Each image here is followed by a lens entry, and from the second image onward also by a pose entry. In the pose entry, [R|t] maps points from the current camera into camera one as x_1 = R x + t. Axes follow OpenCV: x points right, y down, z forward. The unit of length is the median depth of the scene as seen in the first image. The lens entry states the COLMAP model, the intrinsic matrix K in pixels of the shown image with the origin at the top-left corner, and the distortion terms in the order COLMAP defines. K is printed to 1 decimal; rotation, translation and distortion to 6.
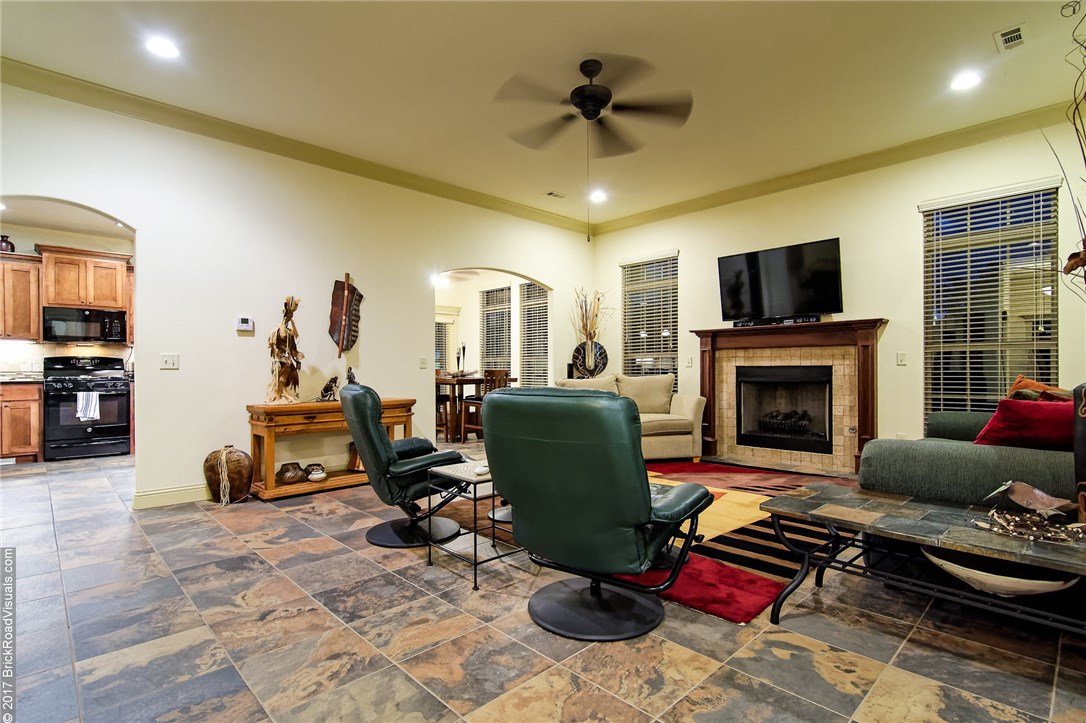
lens RADIAL K [[526.9, 0, 537.0], [0, 526.9, 371.4], [0, 0, 1]] dist [0.004865, -0.001469]
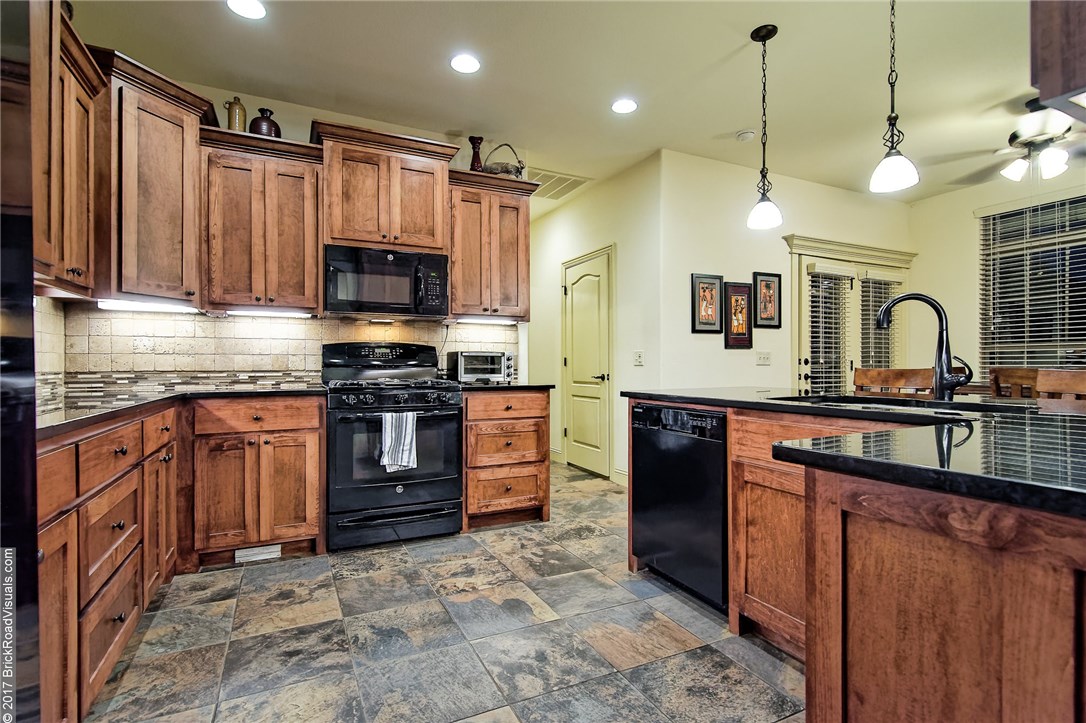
lens RADIAL K [[526.9, 0, 532.7], [0, 526.9, 368.8], [0, 0, 1]] dist [0.004865, -0.001469]
pose [[0.945743, 0.003083, -0.324902, -0.573371], [-0.003321, 0.999994, -0.000177, -0.001718], [0.324900, 0.001247, 0.945748, 0.578566]]
